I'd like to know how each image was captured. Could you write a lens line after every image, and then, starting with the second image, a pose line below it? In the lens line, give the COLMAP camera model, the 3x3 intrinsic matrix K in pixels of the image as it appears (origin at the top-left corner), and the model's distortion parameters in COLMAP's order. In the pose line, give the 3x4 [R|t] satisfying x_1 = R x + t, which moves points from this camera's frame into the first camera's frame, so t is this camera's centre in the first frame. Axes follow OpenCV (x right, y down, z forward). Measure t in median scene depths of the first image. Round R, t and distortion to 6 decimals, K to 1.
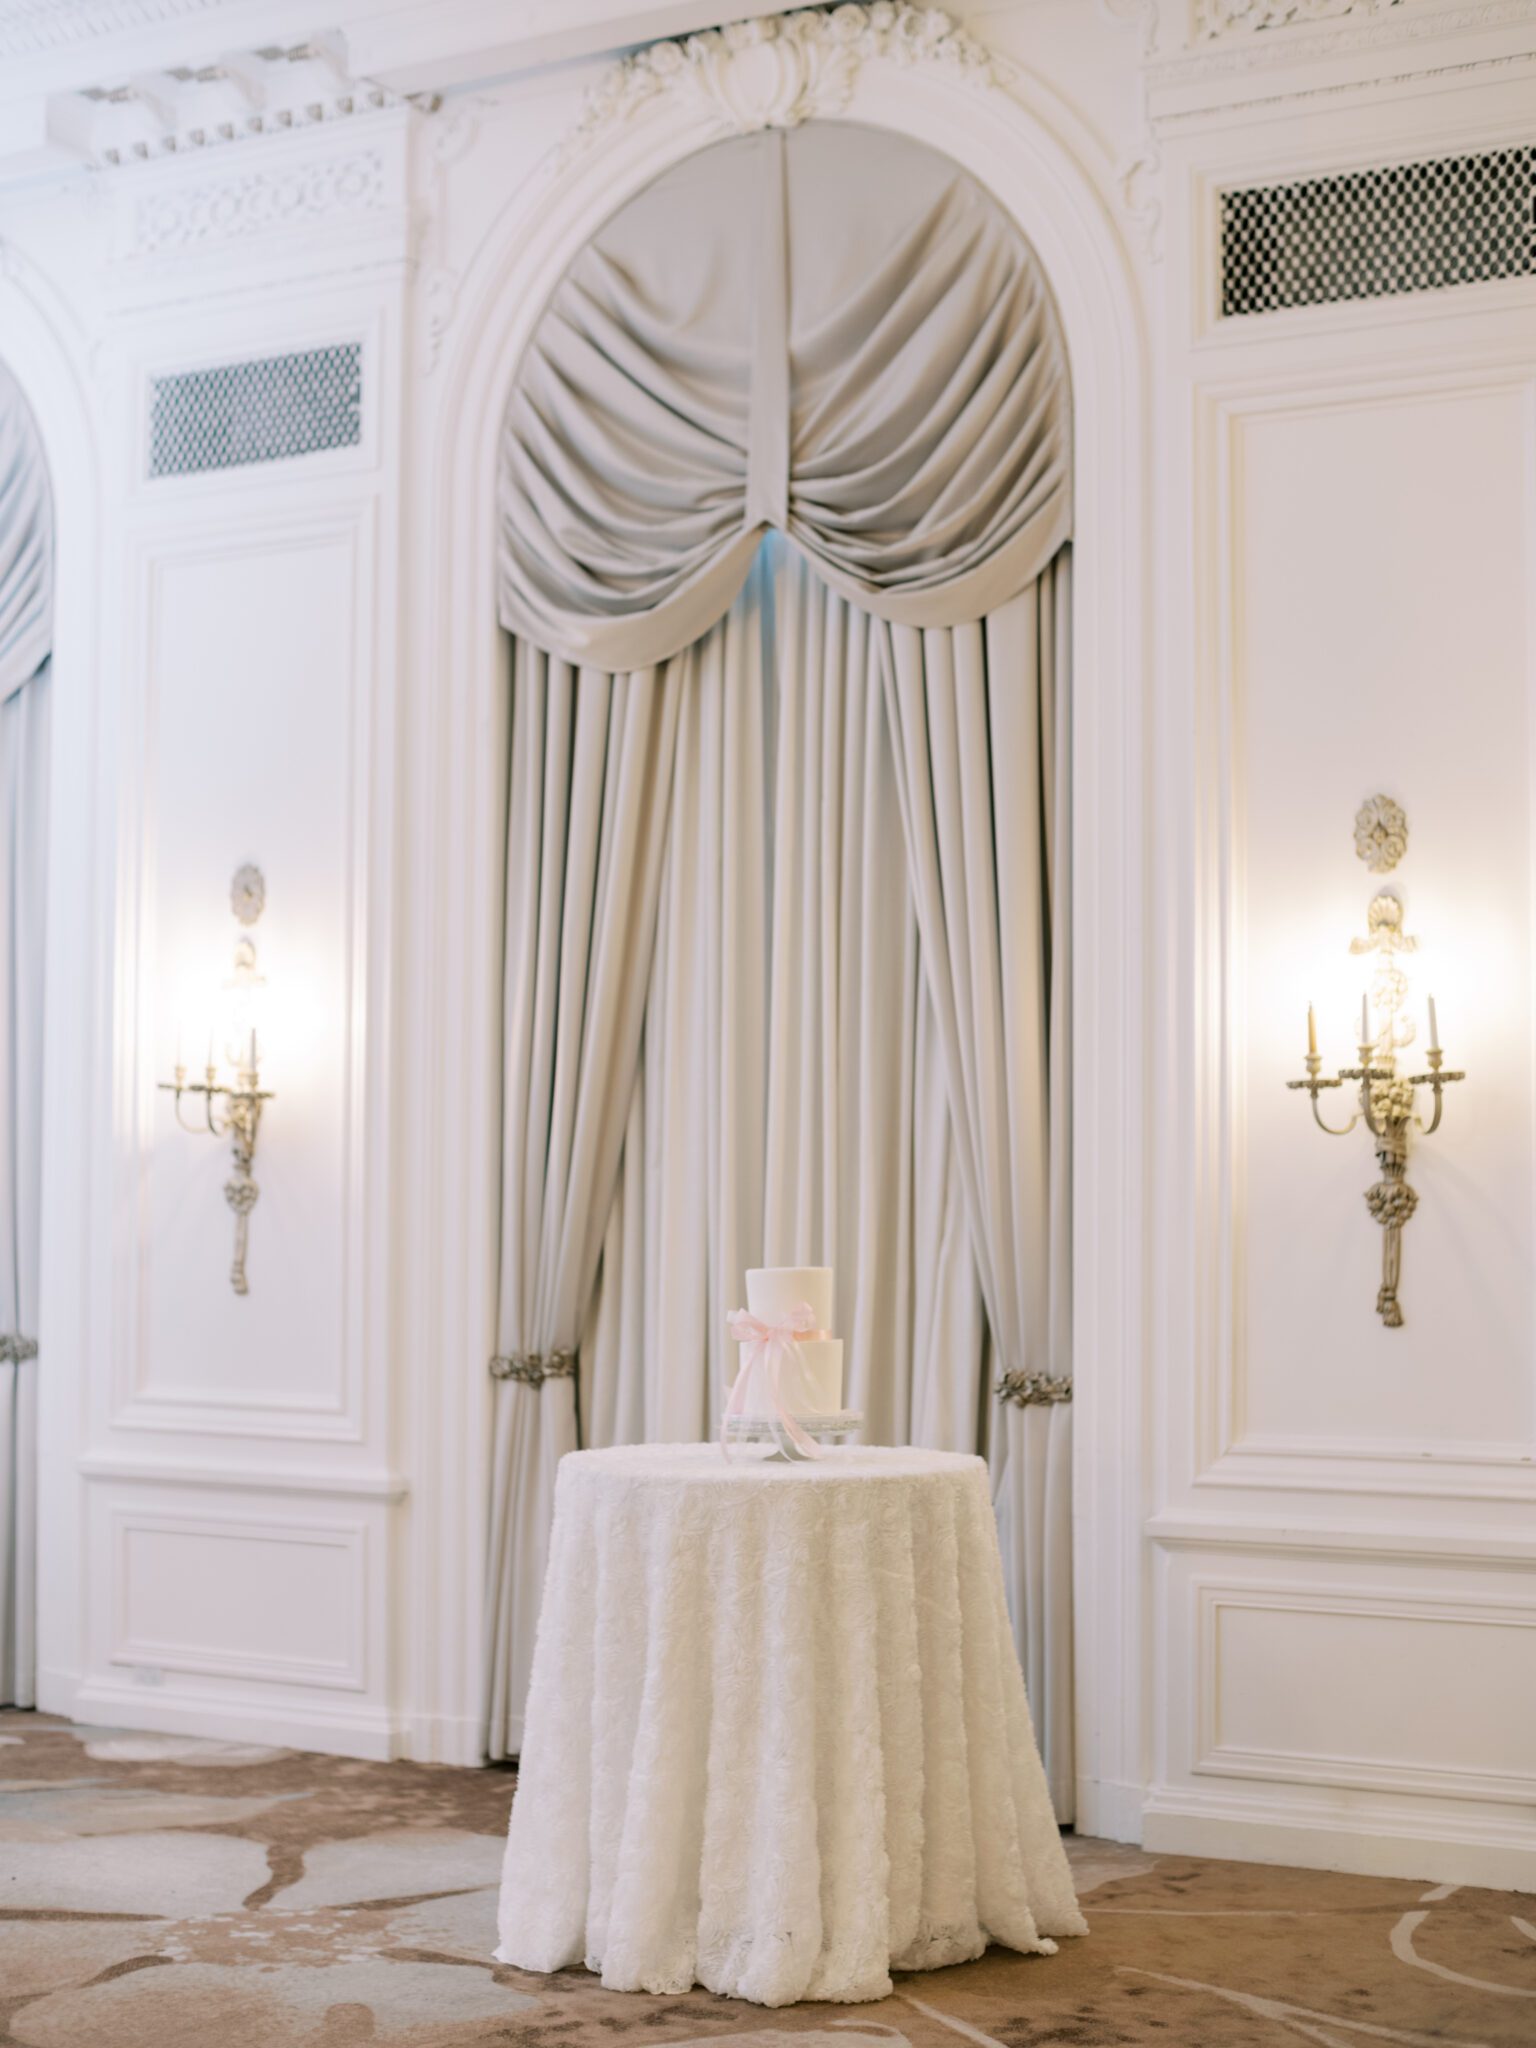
lens RADIAL K [[3294.0, 0, 768.0], [0, 3294.0, 1024.0], [0, 0, 1]] dist [-0.142574, 0.083048]
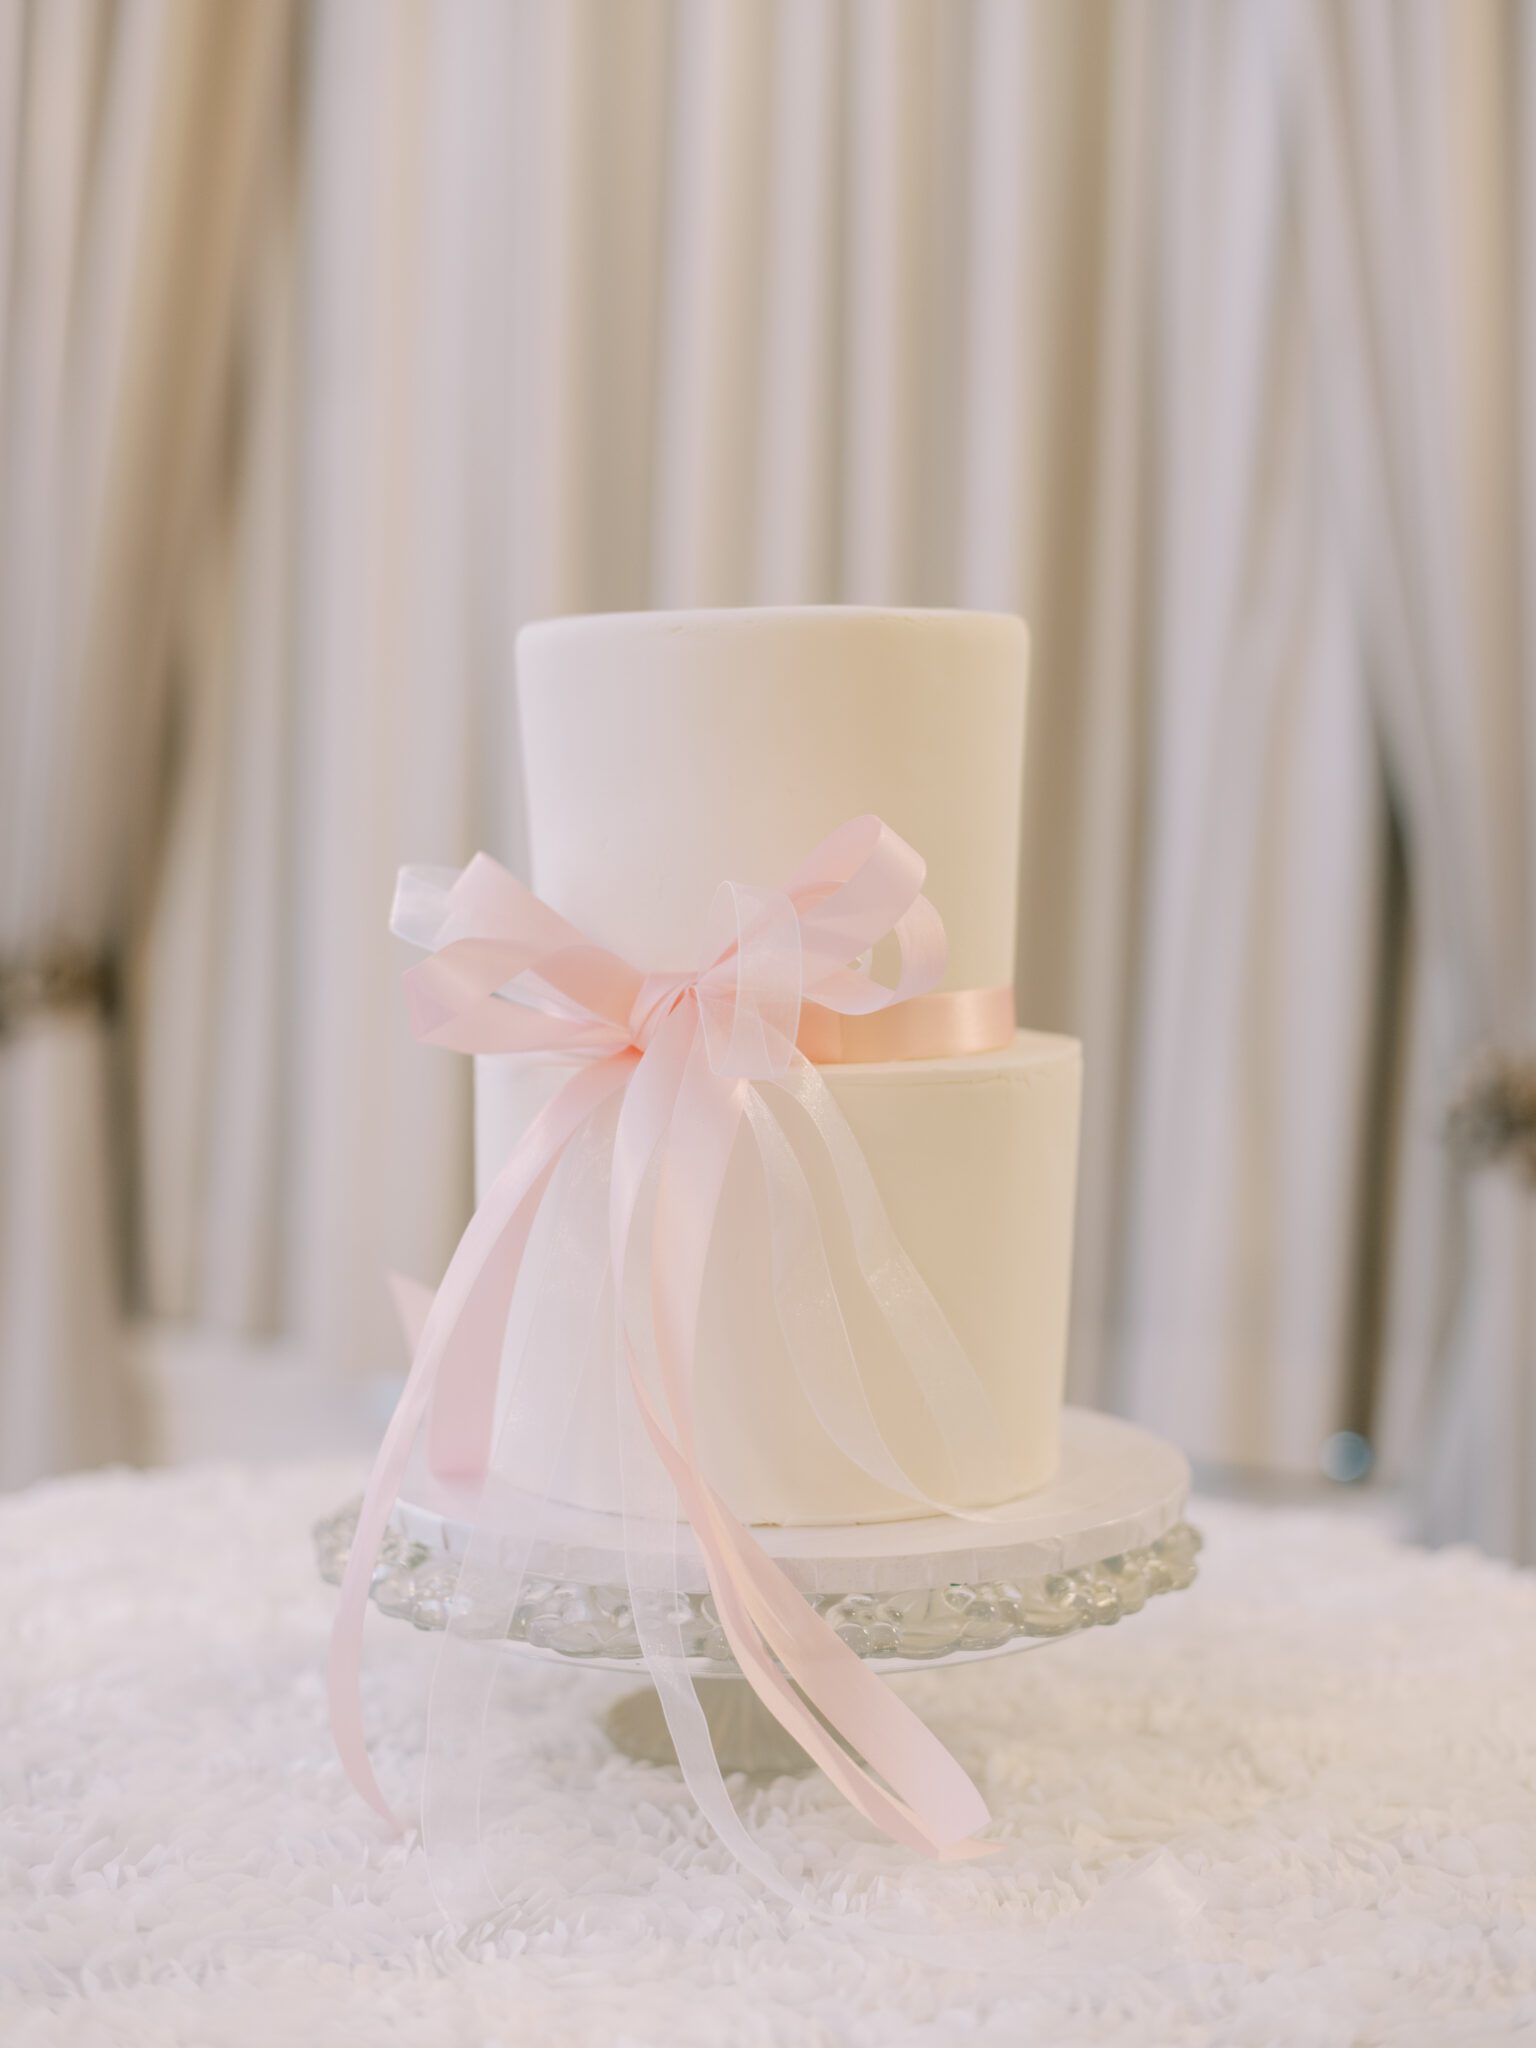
lens RADIAL K [[3294.0, 0, 768.0], [0, 3294.0, 1024.0], [0, 0, 1]] dist [-0.142574, 0.083048]
pose [[0.999317, 0.017300, 0.032647, 0.001058], [-0.021938, 0.988814, 0.147531, 0.070547], [-0.029730, -0.148146, 0.988519, 0.839003]]
